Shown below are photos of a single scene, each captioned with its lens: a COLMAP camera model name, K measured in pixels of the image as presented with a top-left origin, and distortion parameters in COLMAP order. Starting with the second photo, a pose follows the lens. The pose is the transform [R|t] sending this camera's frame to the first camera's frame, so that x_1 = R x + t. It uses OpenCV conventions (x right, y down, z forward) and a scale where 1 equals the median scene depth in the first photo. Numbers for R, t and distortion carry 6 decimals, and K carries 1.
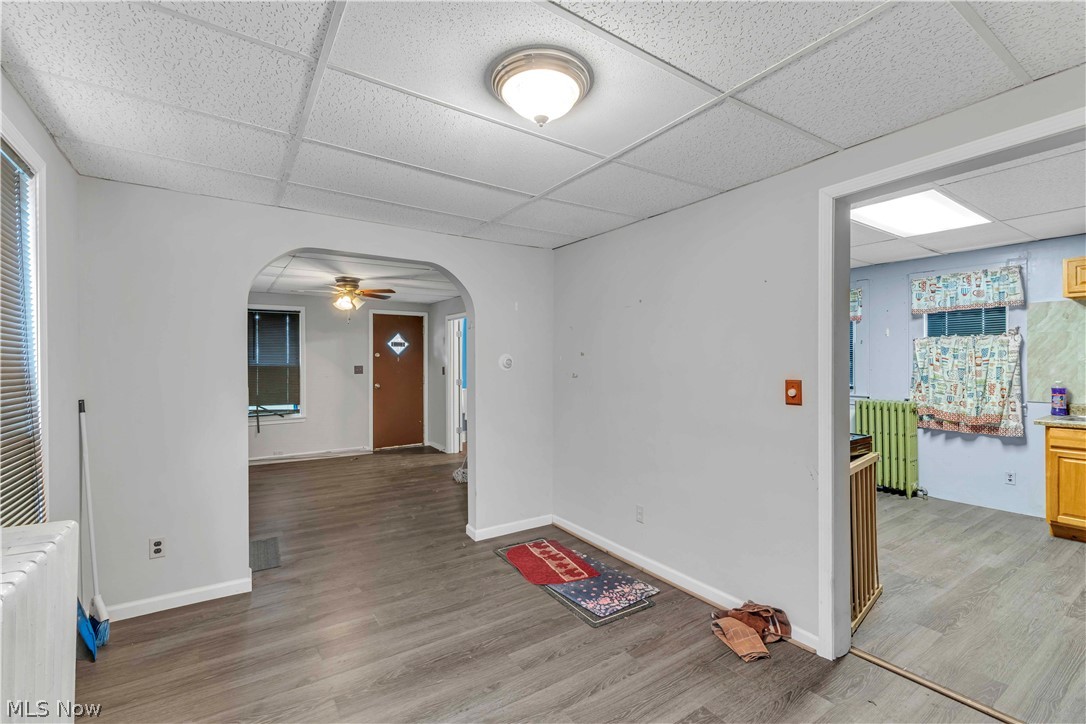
lens RADIAL K [[479.3, 0, 540.6], [0, 479.3, 359.5], [0, 0, 1]] dist [0.004511, -0.003749]
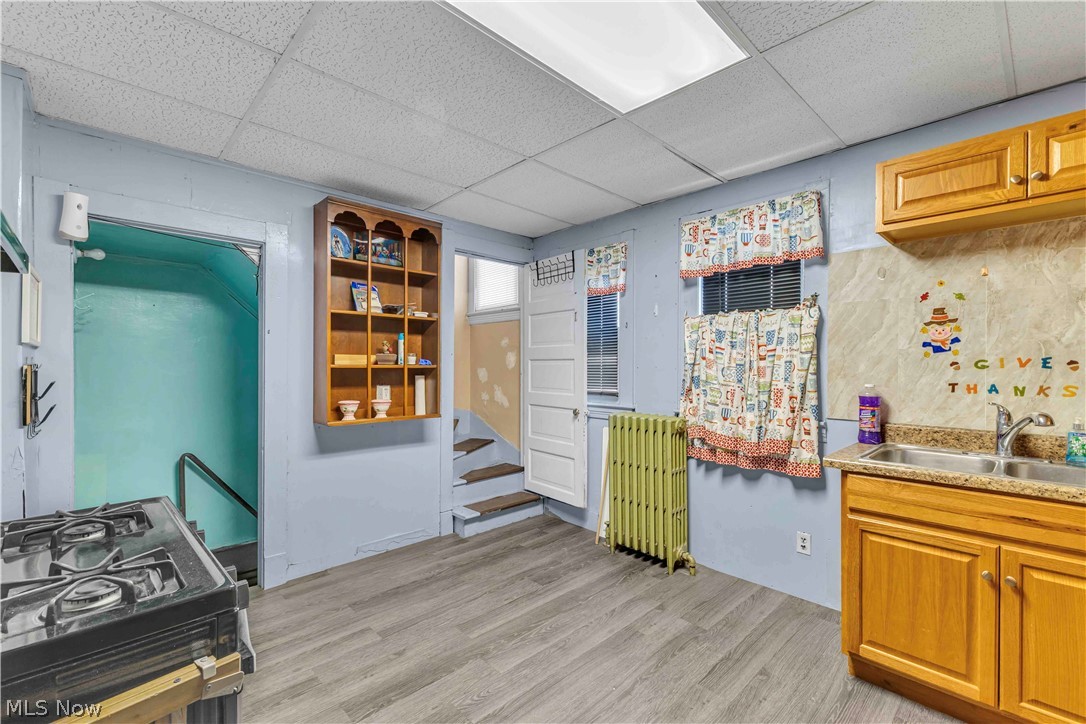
lens RADIAL K [[479.3, 0, 546.4], [0, 479.3, 365.8], [0, 0, 1]] dist [0.004511, -0.003749]
pose [[0.981569, 0.008277, 0.190930, 0.536155], [-0.008850, 0.999959, 0.002149, 0.022891], [-0.190905, -0.003799, 0.981601, 0.462123]]
